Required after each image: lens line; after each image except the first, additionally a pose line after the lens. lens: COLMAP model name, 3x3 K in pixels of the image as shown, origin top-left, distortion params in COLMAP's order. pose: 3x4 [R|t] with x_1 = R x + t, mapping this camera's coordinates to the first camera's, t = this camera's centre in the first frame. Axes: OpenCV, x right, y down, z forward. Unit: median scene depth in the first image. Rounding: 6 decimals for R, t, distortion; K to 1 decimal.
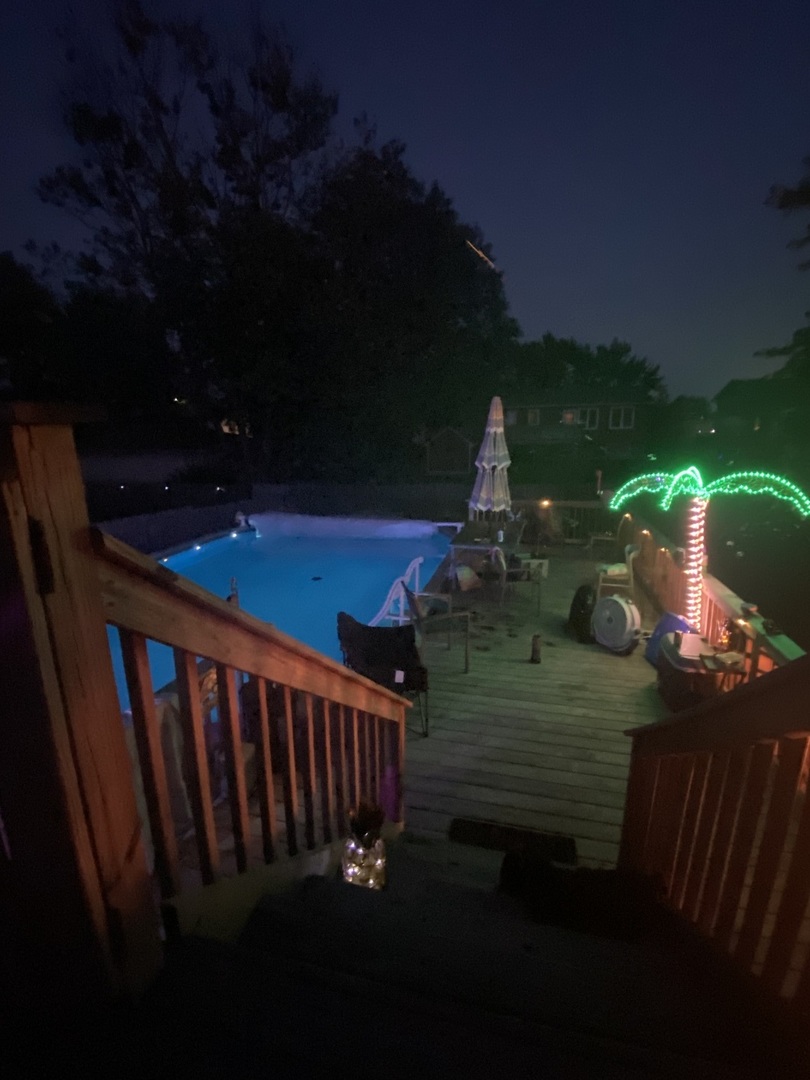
lens RADIAL K [[478.1, 0, 403.0], [0, 478.1, 546.3], [0, 0, 1]] dist [0.004197, 0.000215]
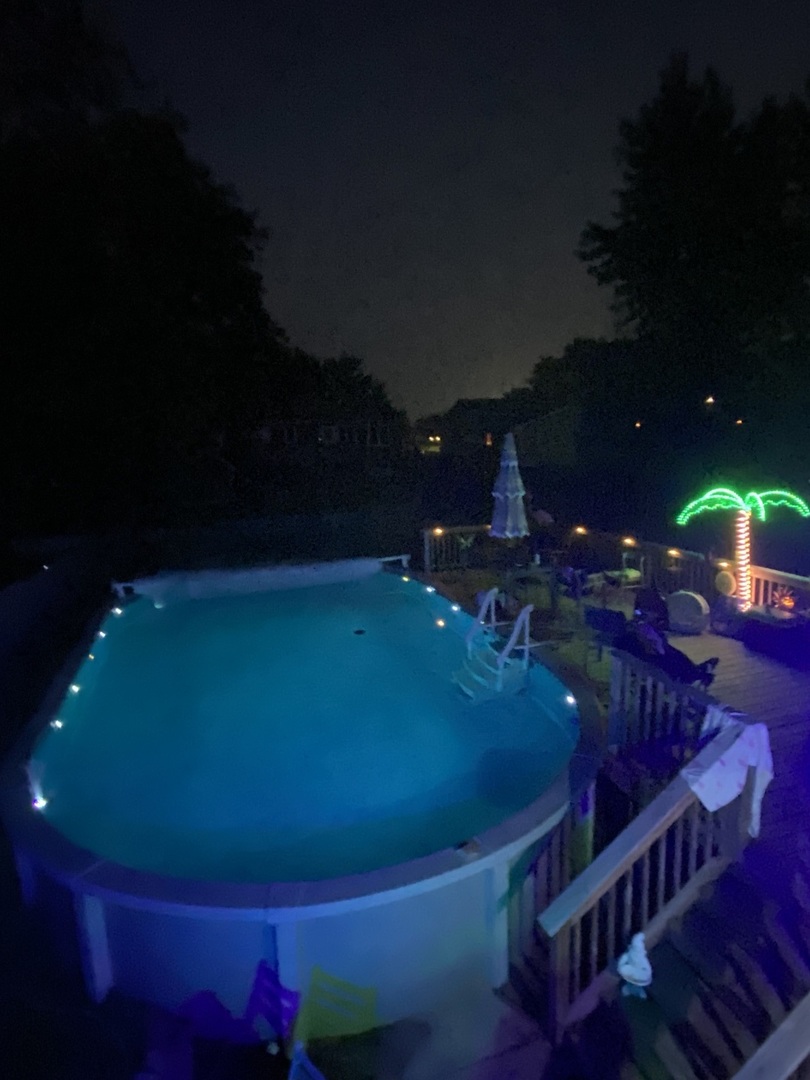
lens RADIAL K [[575.2, 0, 404.8], [0, 575.2, 530.4], [0, 0, 1]] dist [0.050982, 0.000288]
pose [[0.842479, -0.094400, 0.530394, -0.724793], [0.142075, 0.988607, -0.049719, -0.061800], [-0.519657, 0.117243, 0.846292, 0.032859]]
